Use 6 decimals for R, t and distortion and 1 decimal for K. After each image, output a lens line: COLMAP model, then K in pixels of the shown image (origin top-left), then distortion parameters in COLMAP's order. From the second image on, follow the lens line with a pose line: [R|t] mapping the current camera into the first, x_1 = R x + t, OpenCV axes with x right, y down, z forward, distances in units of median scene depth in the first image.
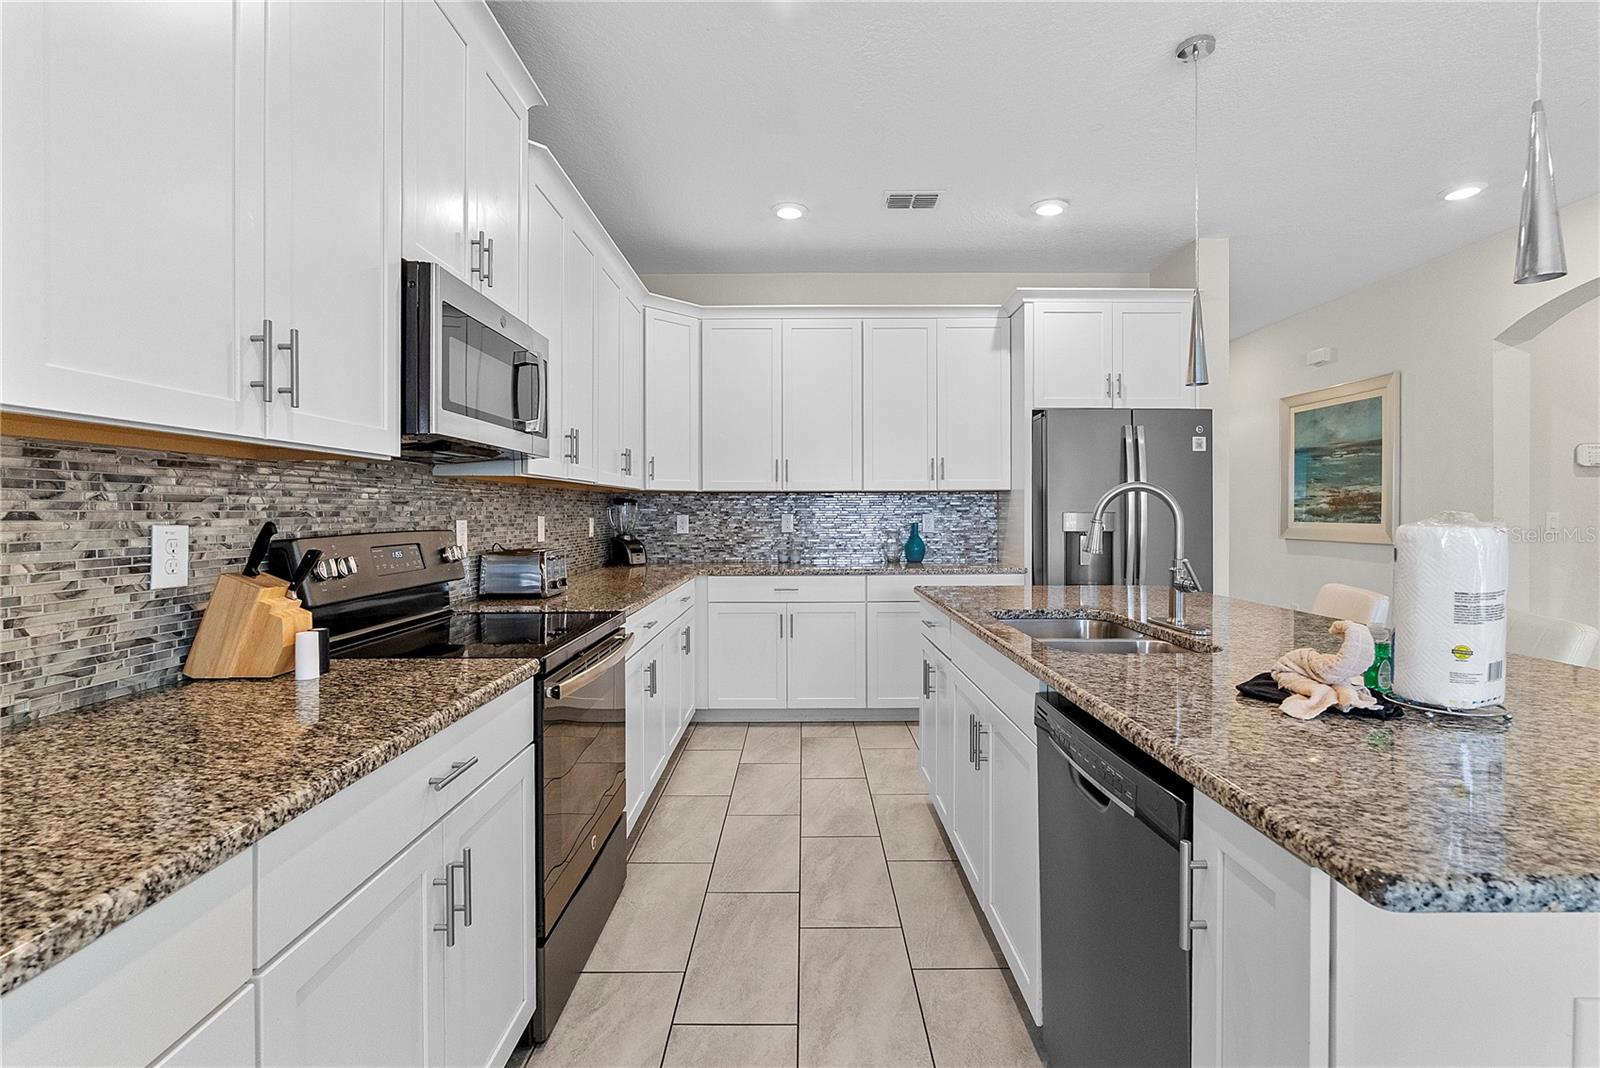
lens RADIAL K [[730.6, 0, 801.8], [0, 730.6, 513.3], [0, 0, 1]] dist [-0.000273, -0.000020]
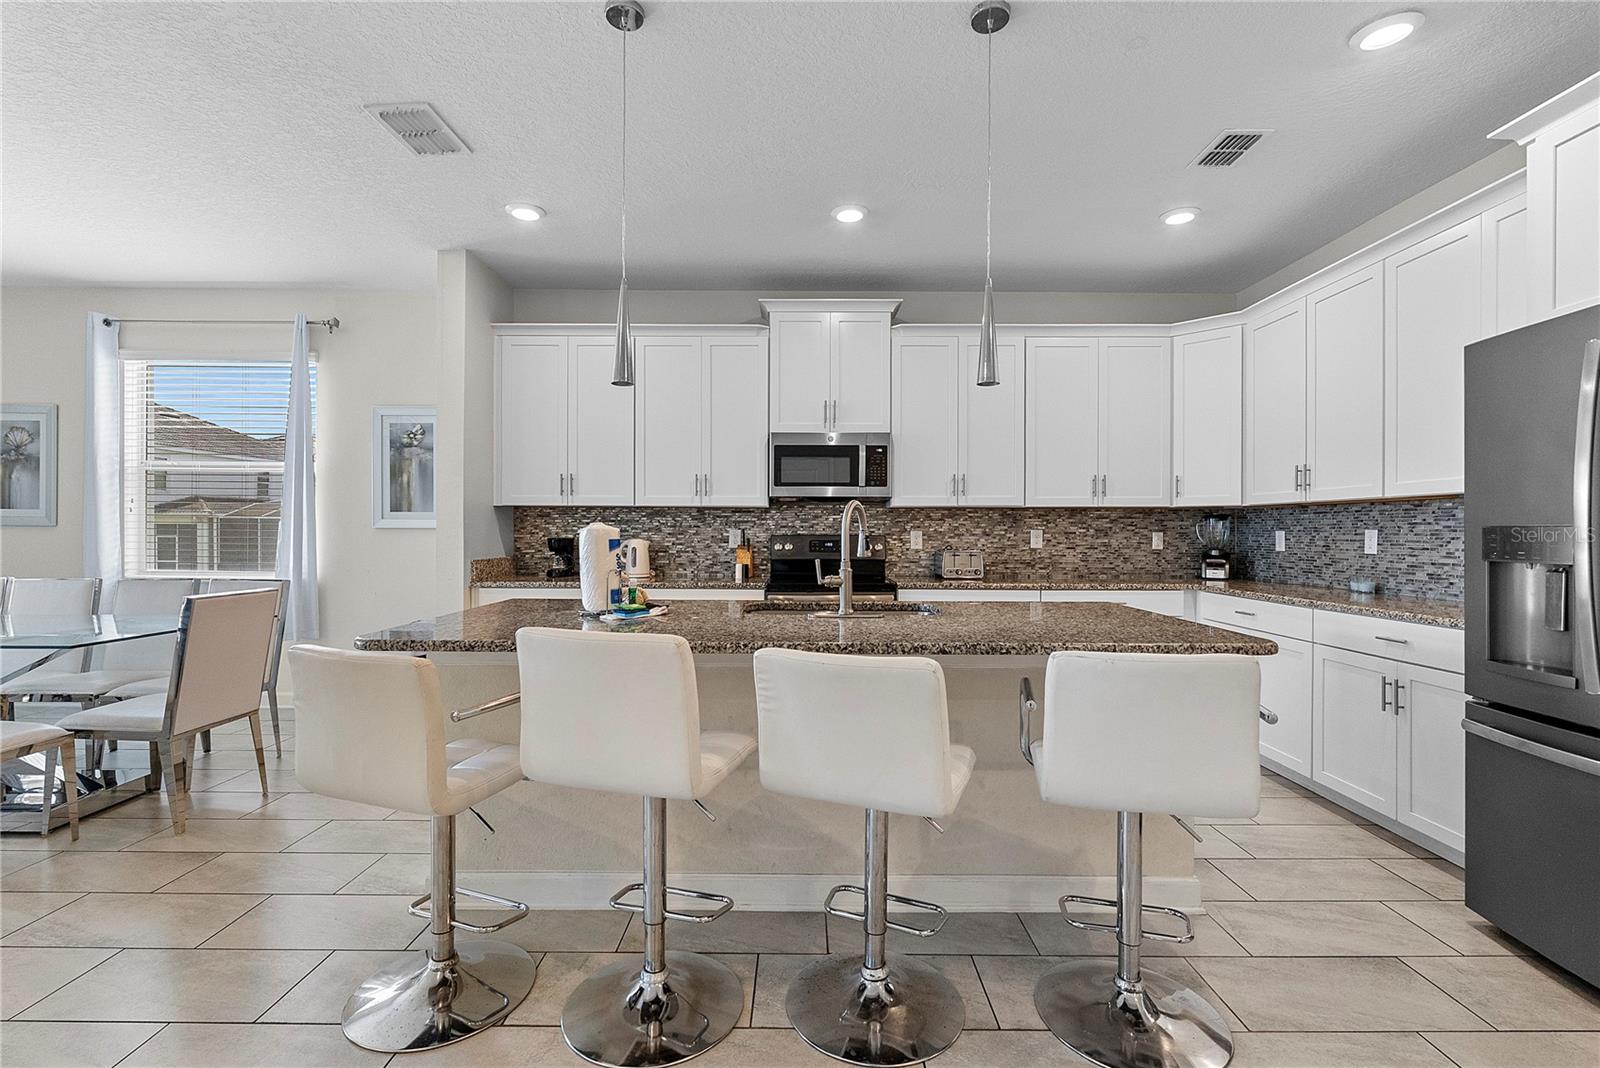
lens RADIAL K [[713.7, 0, 801.3], [0, 713.7, 527.7], [0, 0, 1]] dist [0.000045, 0.000126]
pose [[-0.011610, -0.002168, -0.999930, 1.042439], [-0.005645, 0.999982, -0.002102, 0.005113], [0.999917, 0.005621, -0.011623, 0.569213]]
